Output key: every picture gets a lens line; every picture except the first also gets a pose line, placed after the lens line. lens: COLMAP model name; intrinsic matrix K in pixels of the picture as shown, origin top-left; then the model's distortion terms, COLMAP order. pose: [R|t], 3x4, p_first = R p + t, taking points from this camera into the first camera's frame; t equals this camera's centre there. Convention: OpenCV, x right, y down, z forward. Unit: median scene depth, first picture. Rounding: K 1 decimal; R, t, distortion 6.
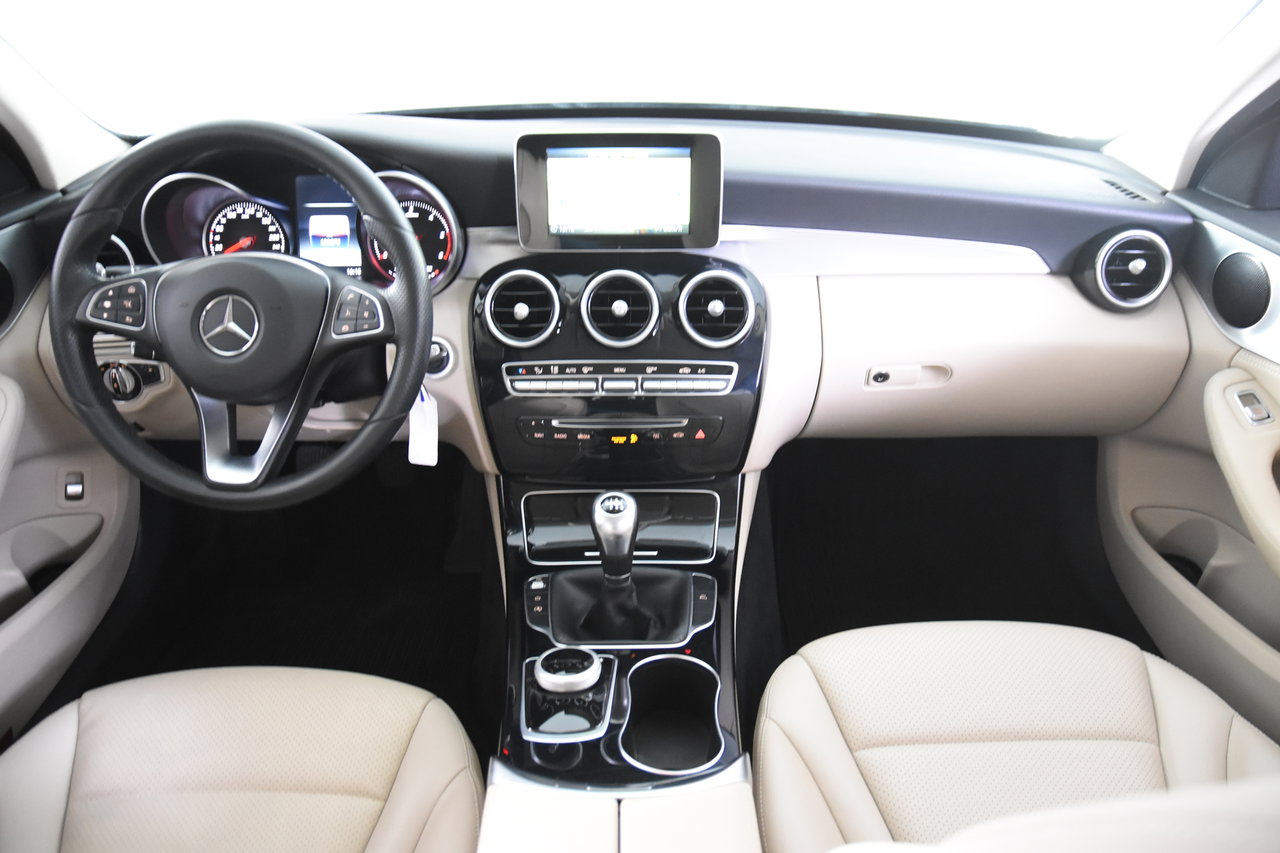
lens RADIAL K [[993.7, 0, 670.1], [0, 993.7, 428.9], [0, 0, 1]] dist [-0.135776, 0.093926]
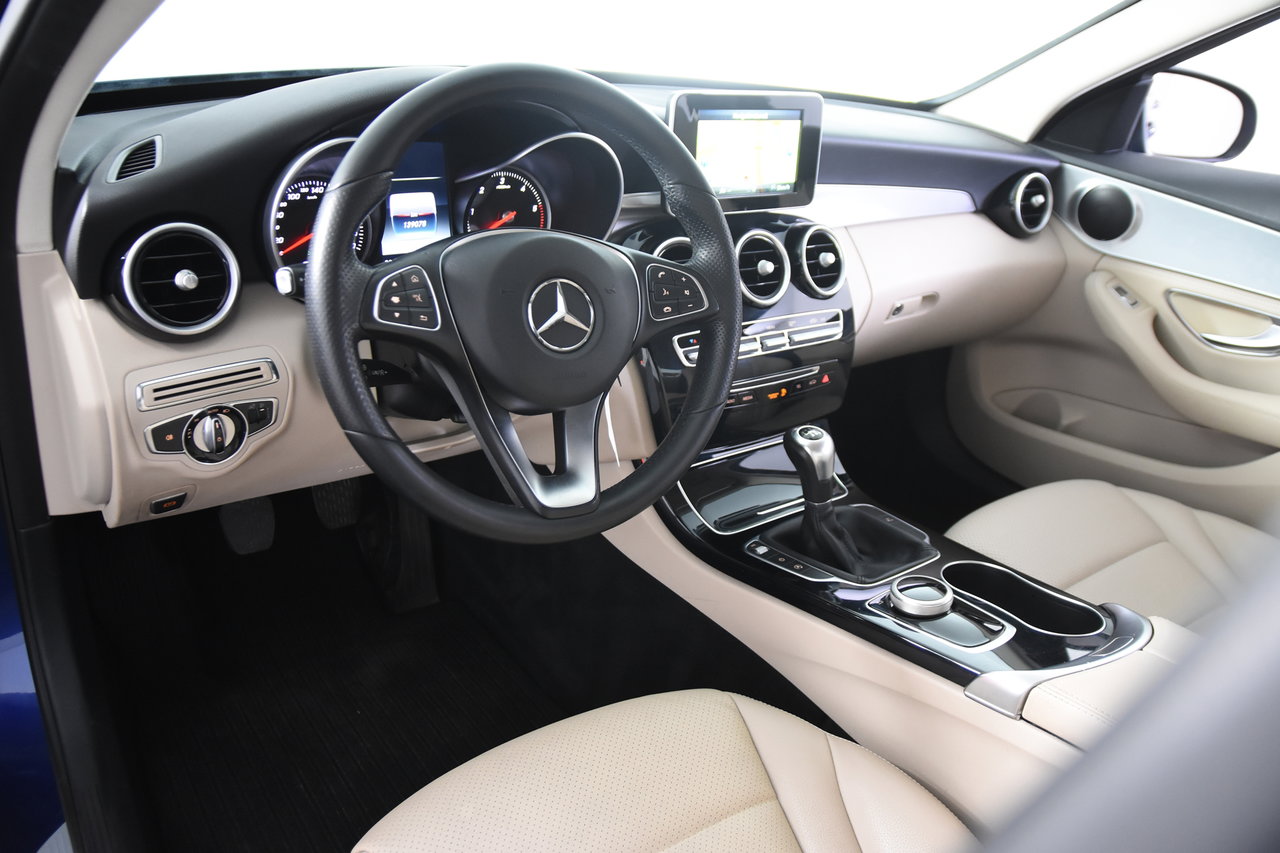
lens RADIAL K [[993.7, 0, 654.9], [0, 993.7, 430.0], [0, 0, 1]] dist [-0.135776, 0.093926]
pose [[0.812223, -0.182095, 0.554198, -0.730010], [0.171901, 0.982559, 0.070907, -0.048152], [-0.557444, 0.037675, 0.829359, 0.223225]]
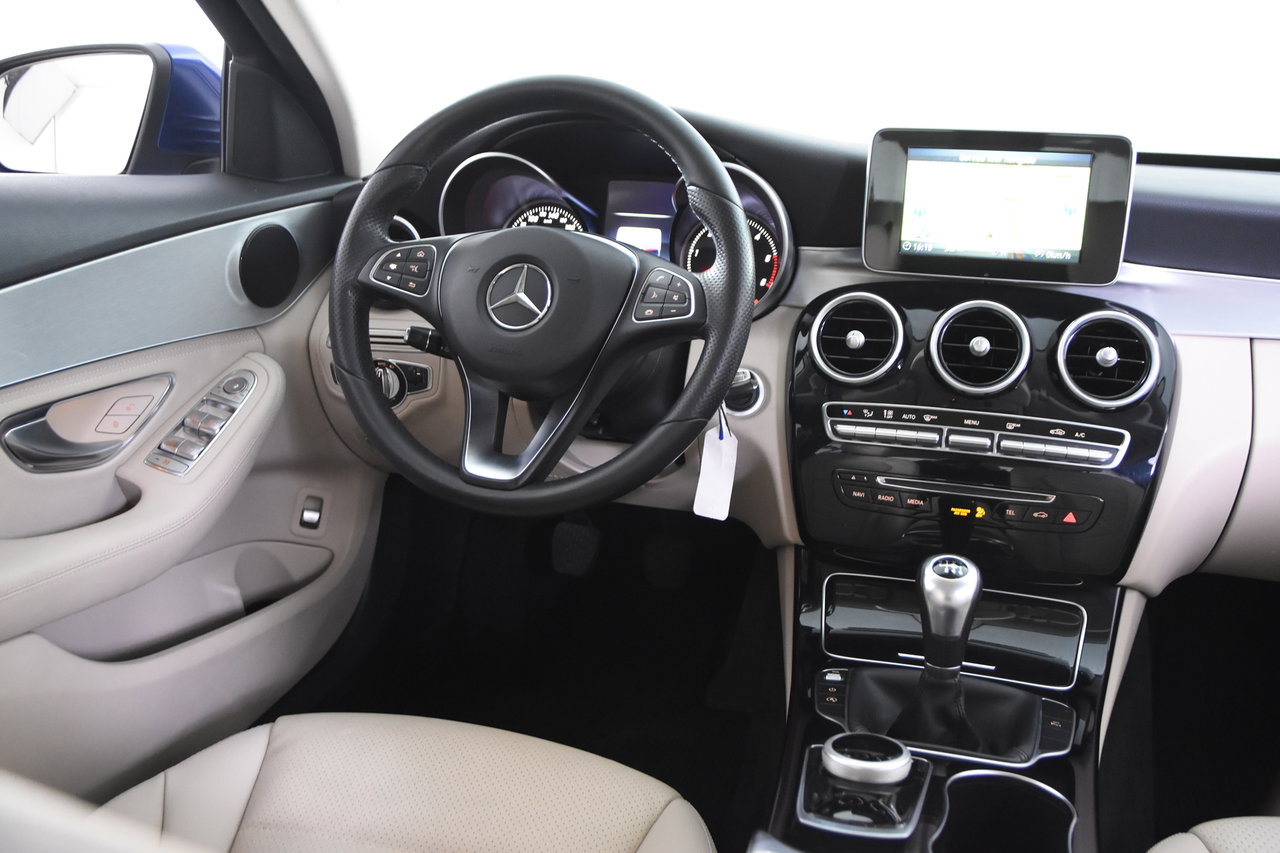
lens RADIAL K [[1200.6, 0, 628.1], [0, 1200.6, 435.5], [0, 0, 1]] dist [-0.053240, 0.000000]
pose [[0.947187, 0.098743, -0.305100, -0.018569], [-0.152904, 0.975362, -0.159026, 0.143023], [0.281880, 0.197278, 0.938949, 0.034877]]
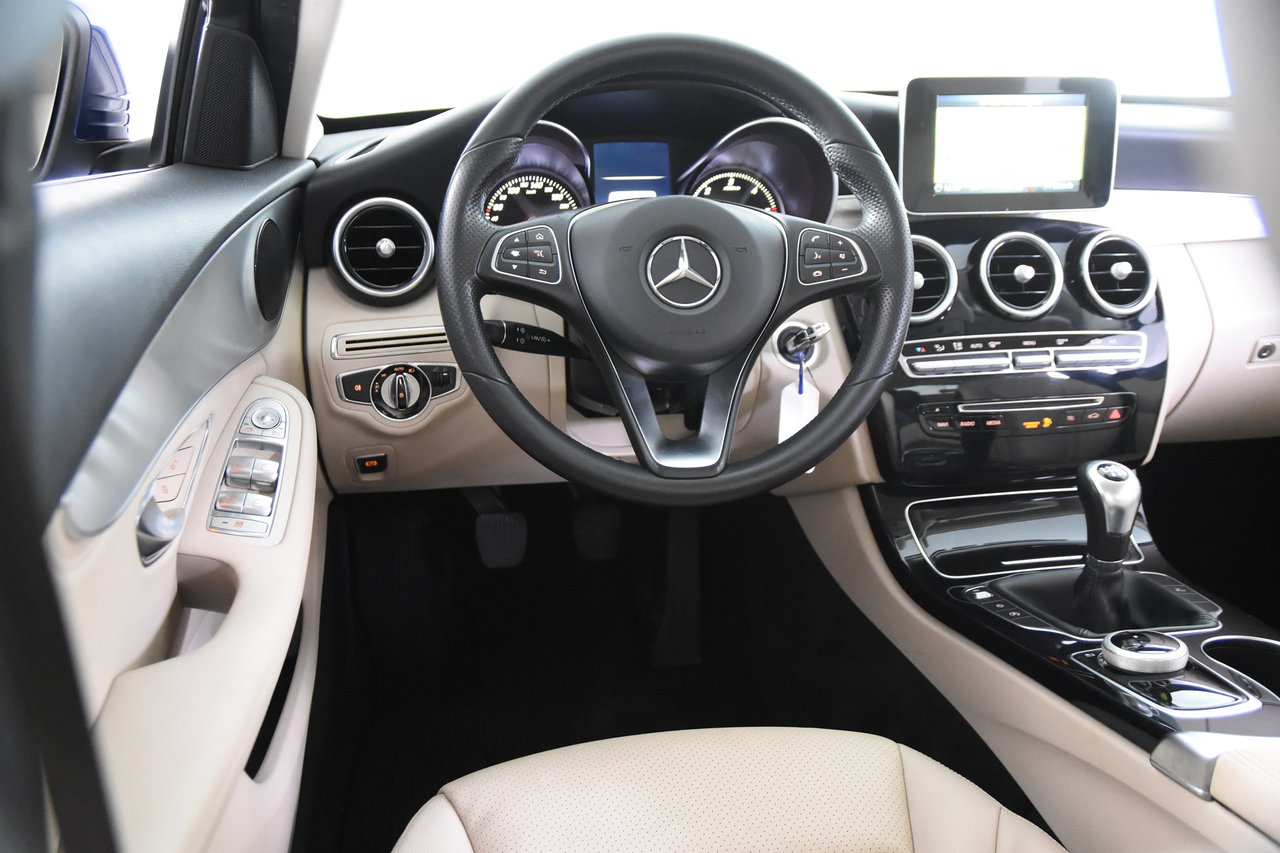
lens RADIAL K [[1200.6, 0, 637.4], [0, 1200.6, 425.4], [0, 0, 1]] dist [-0.053240, 0.000000]
pose [[0.989427, -0.055406, 0.134030, -0.532309], [0.074996, 0.986461, -0.145845, 0.137930], [-0.124135, 0.154355, 0.980186, 0.029984]]
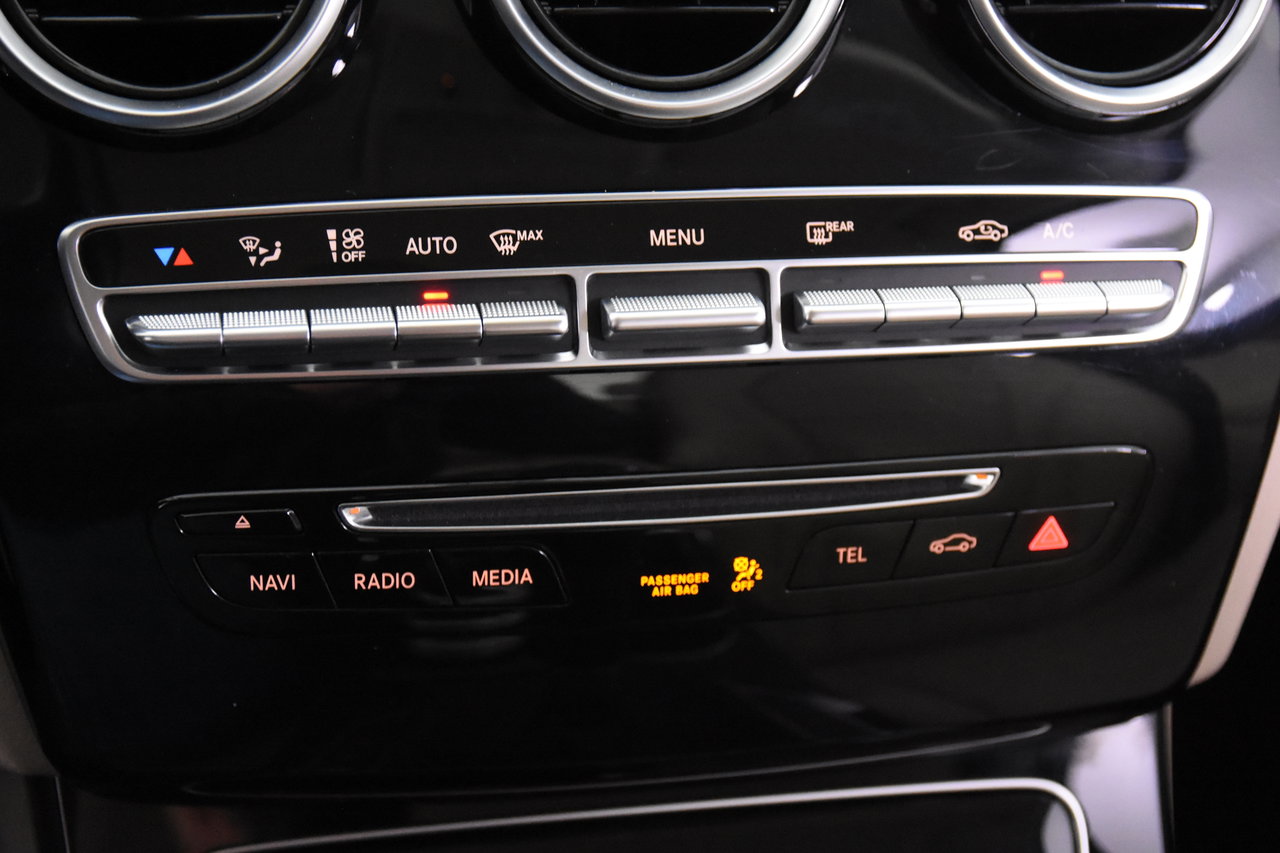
lens RADIAL K [[2120.3, 0, 646.9], [0, 2120.3, 425.7], [0, 0, 1]] dist [0.067361, 0.000000]
pose [[0.985801, -0.042934, 0.162339, -0.127134], [0.043601, 0.999049, -0.000549, -0.021343], [-0.162161, 0.007620, 0.986735, 0.578664]]
